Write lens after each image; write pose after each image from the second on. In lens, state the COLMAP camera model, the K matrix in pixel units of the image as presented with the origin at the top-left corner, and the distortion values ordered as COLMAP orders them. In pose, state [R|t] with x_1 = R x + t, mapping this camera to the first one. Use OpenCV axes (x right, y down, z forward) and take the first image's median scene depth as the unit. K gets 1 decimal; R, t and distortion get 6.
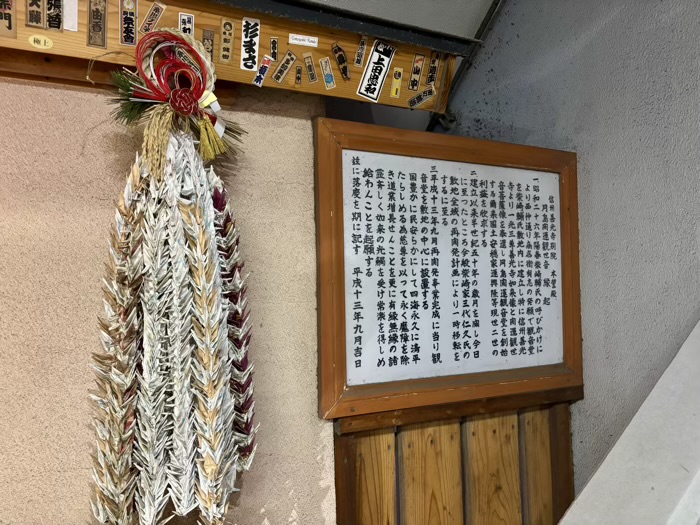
lens RADIAL K [[527.4, 0, 350.0], [0, 527.4, 262.5], [0, 0, 1]] dist [0.006688, 0.001844]
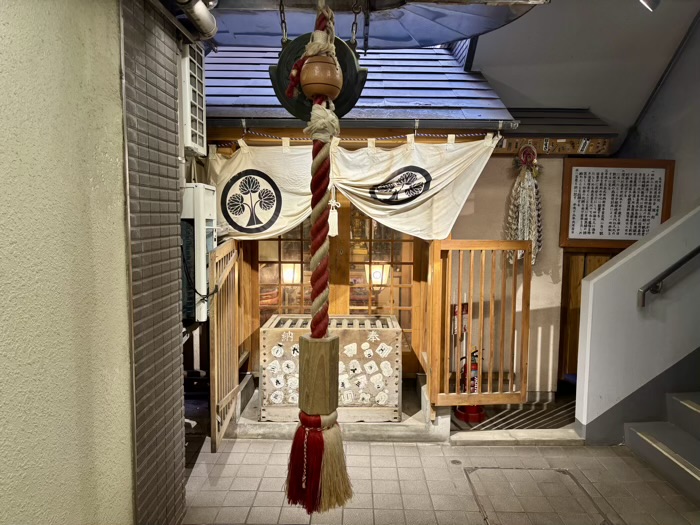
lens RADIAL K [[527.4, 0, 350.0], [0, 527.4, 262.5], [0, 0, 1]] dist [0.006688, 0.001844]
pose [[0.894995, 0.073051, -0.440053, 0.226645], [-0.011923, 0.990065, 0.140108, -0.067797], [0.445916, -0.120149, 0.886974, -2.495758]]
